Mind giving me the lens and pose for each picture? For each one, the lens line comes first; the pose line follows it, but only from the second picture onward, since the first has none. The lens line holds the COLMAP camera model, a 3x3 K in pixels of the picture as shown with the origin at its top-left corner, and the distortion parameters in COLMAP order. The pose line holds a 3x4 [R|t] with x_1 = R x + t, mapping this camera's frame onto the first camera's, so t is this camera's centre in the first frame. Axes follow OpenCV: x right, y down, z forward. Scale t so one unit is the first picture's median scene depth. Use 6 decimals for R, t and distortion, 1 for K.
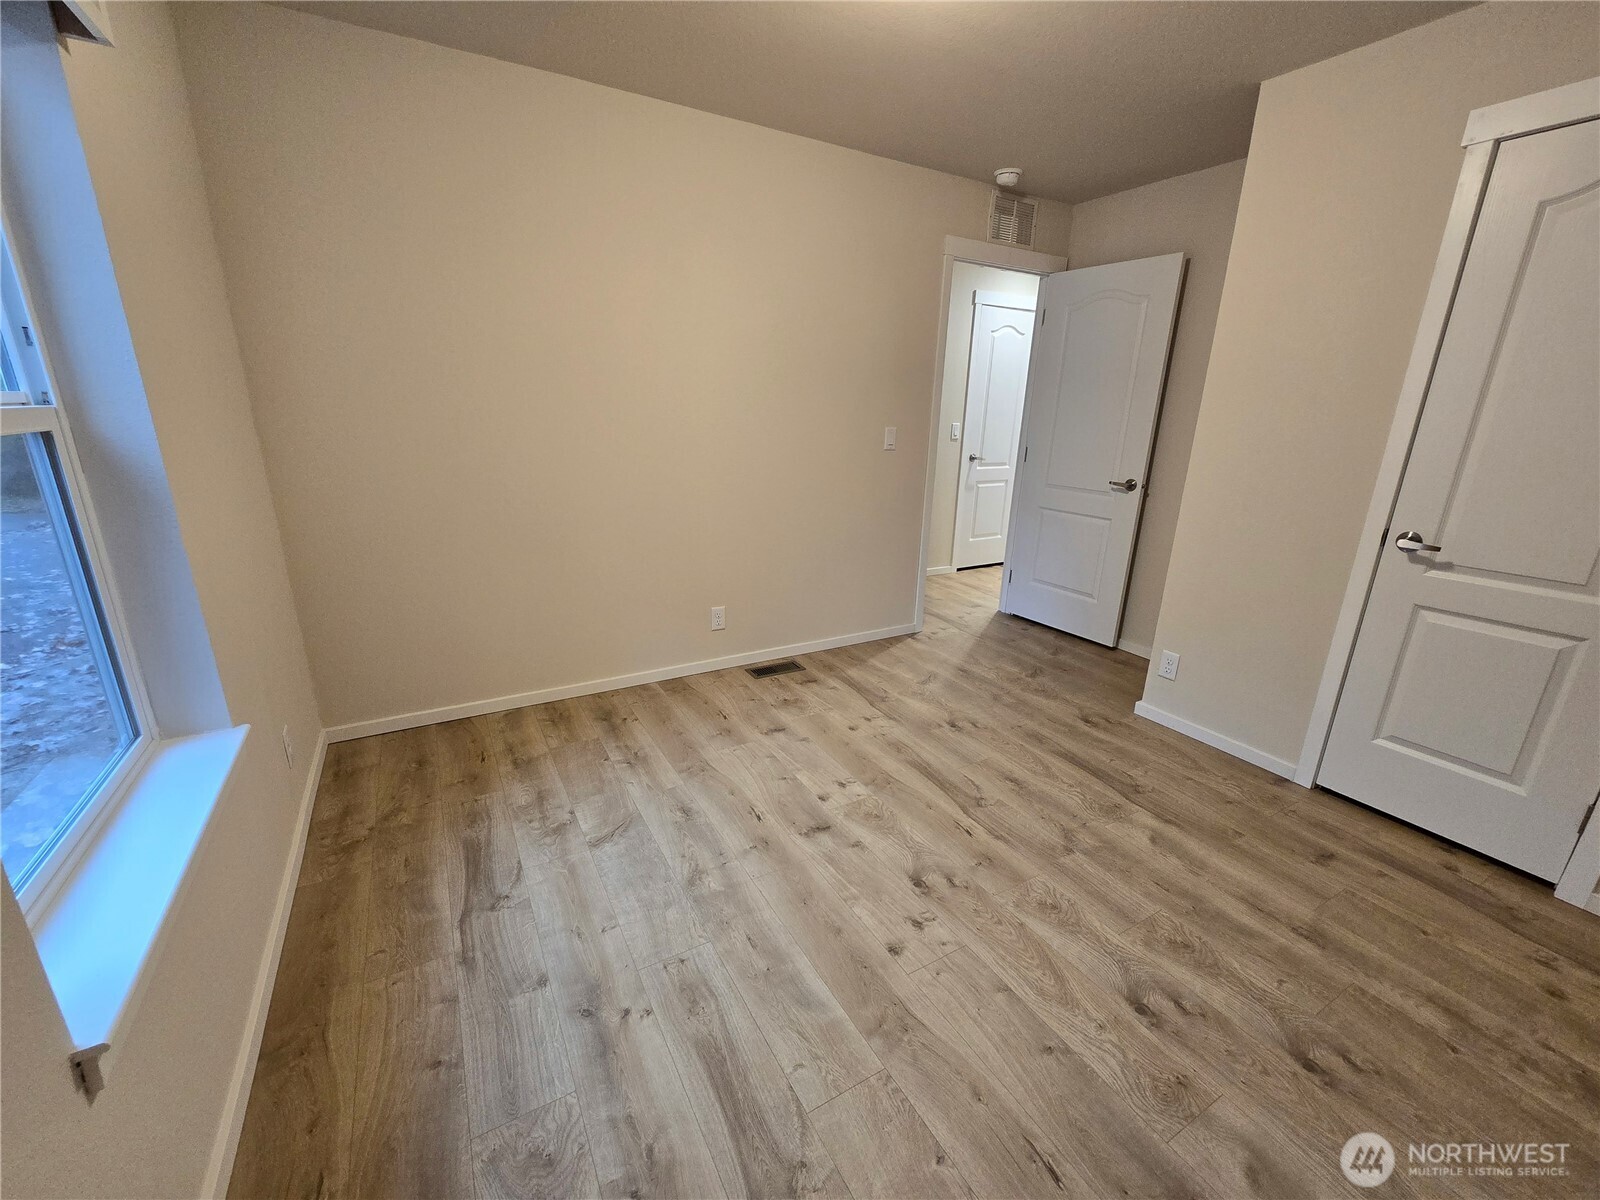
lens RADIAL K [[652.1, 0, 795.7], [0, 652.1, 610.8], [0, 0, 1]] dist [-0.002387, -0.000529]
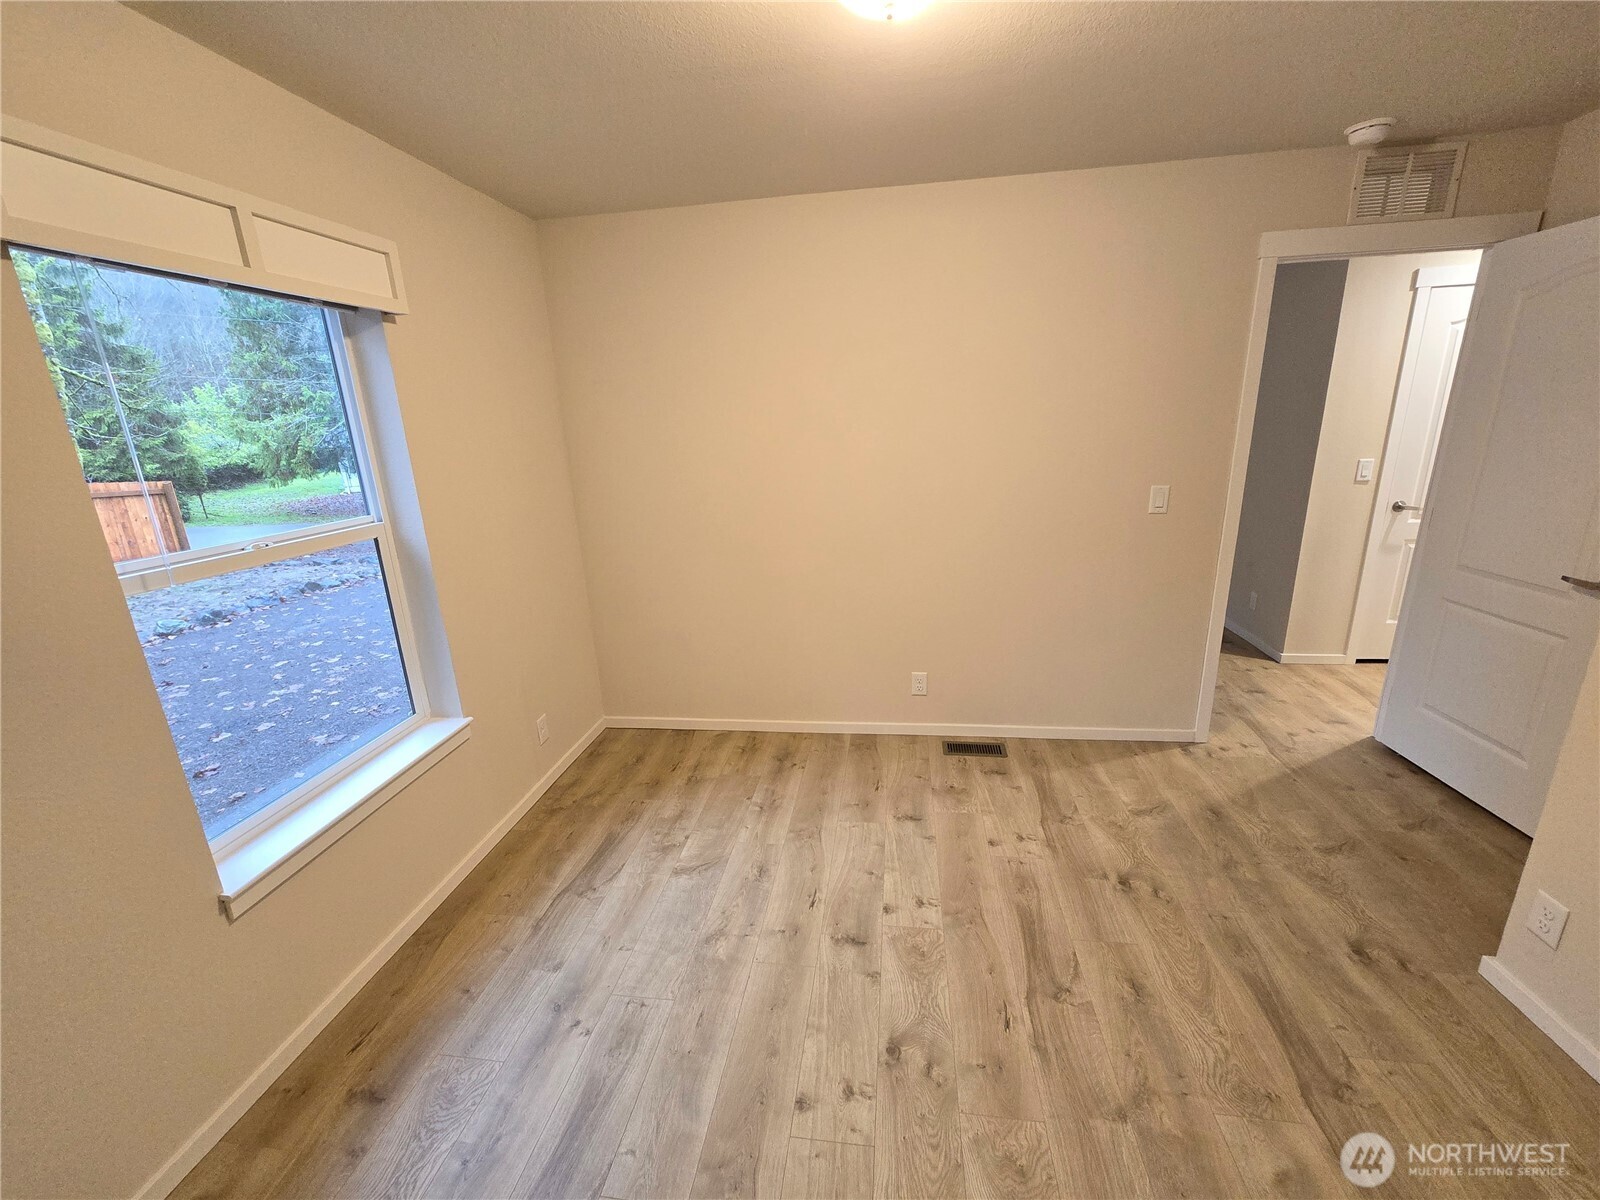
lens RADIAL K [[652.8, 0, 802.9], [0, 652.8, 609.1], [0, 0, 1]] dist [-0.001833, -0.000442]
pose [[0.788174, 0.119463, -0.603746, 0.422049], [-0.126164, 0.991510, 0.031486, -0.141956], [0.602382, 0.051354, 0.796554, 0.146435]]
